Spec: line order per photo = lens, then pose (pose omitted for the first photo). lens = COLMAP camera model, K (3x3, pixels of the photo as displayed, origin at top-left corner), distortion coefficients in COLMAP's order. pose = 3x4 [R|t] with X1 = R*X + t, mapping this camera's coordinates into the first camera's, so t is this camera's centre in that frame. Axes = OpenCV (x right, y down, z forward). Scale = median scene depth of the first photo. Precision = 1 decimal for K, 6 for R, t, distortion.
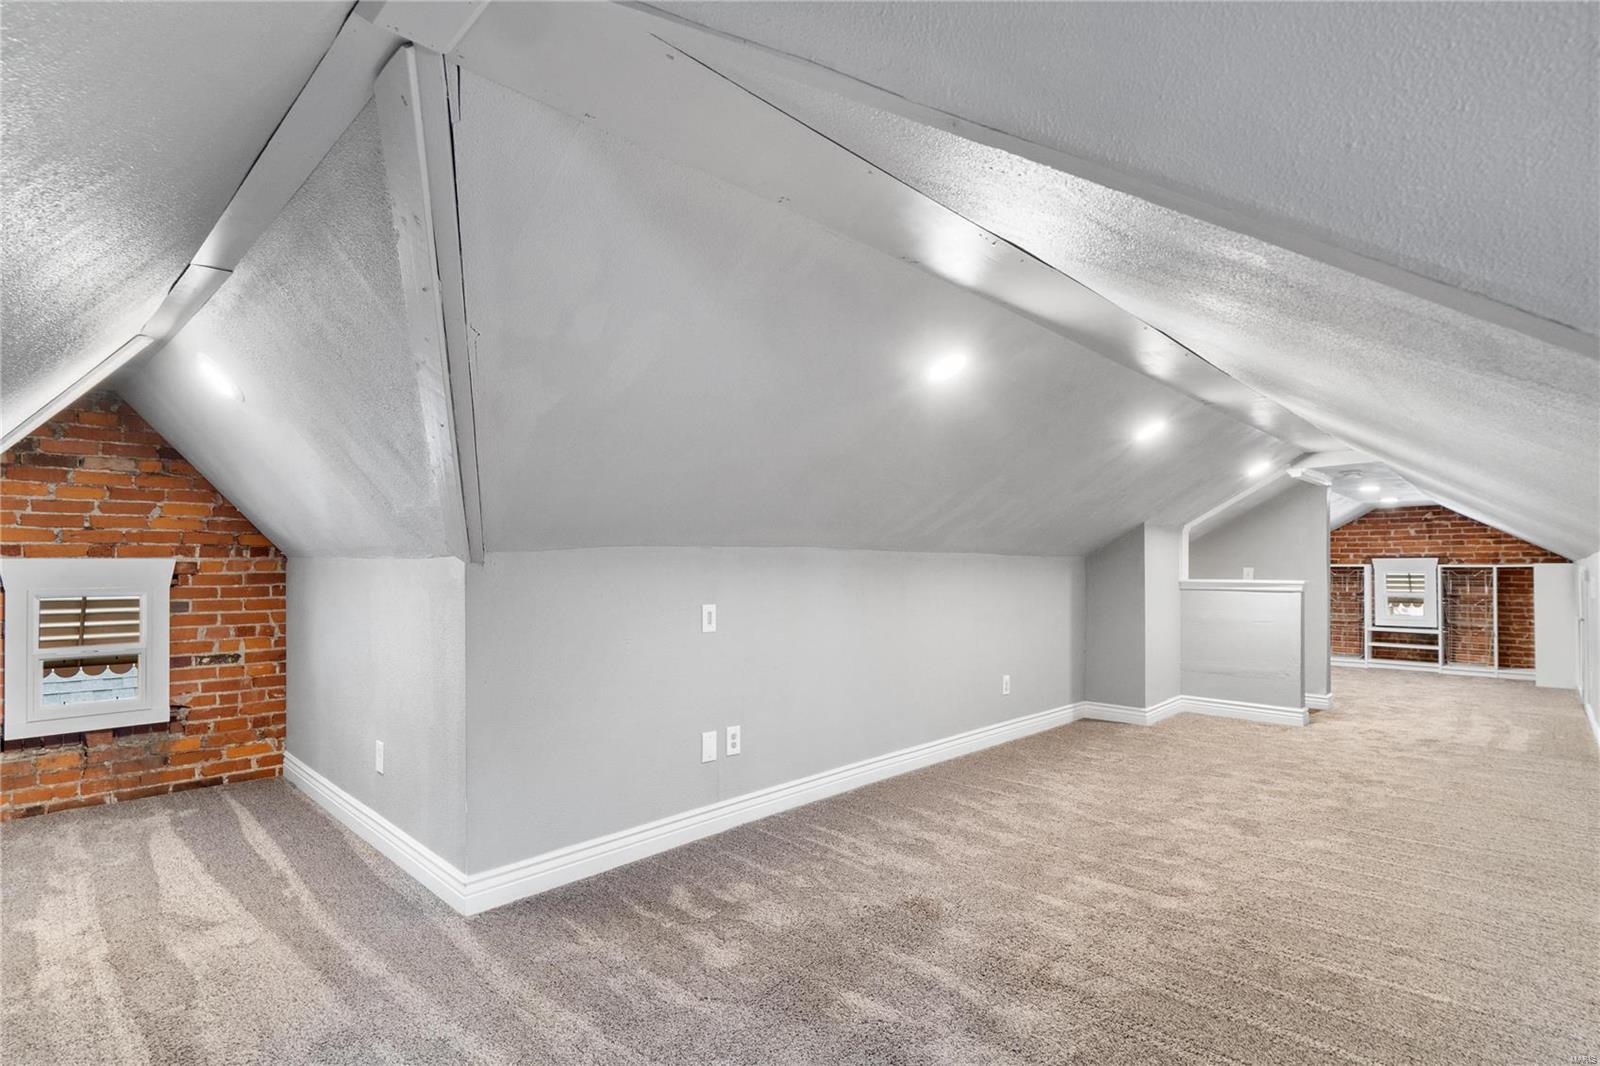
lens RADIAL K [[777.1, 0, 801.1], [0, 777.1, 542.3], [0, 0, 1]] dist [-0.004362, 0.000484]
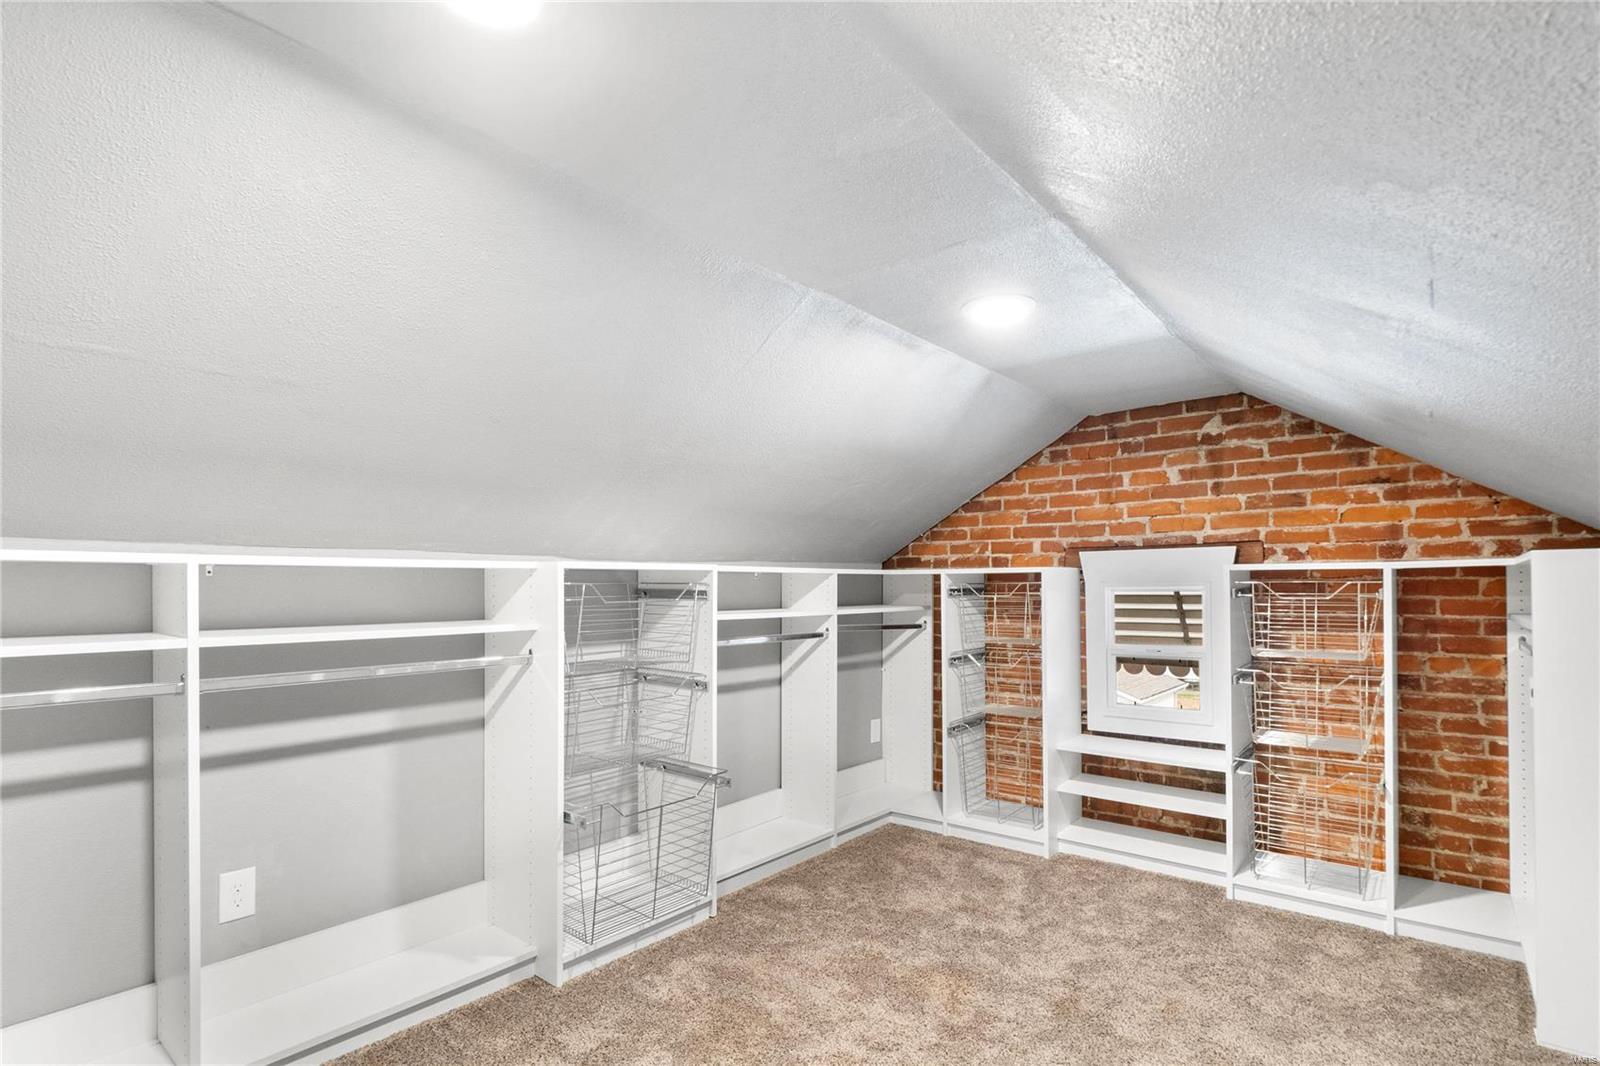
lens RADIAL K [[777.1, 0, 790.2], [0, 777.1, 574.2], [0, 0, 1]] dist [-0.004362, 0.000484]
pose [[0.998283, -0.008409, 0.057966, 0.623860], [0.007532, 0.999854, 0.015338, 0.027163], [-0.058086, -0.014875, 0.998201, 0.687697]]
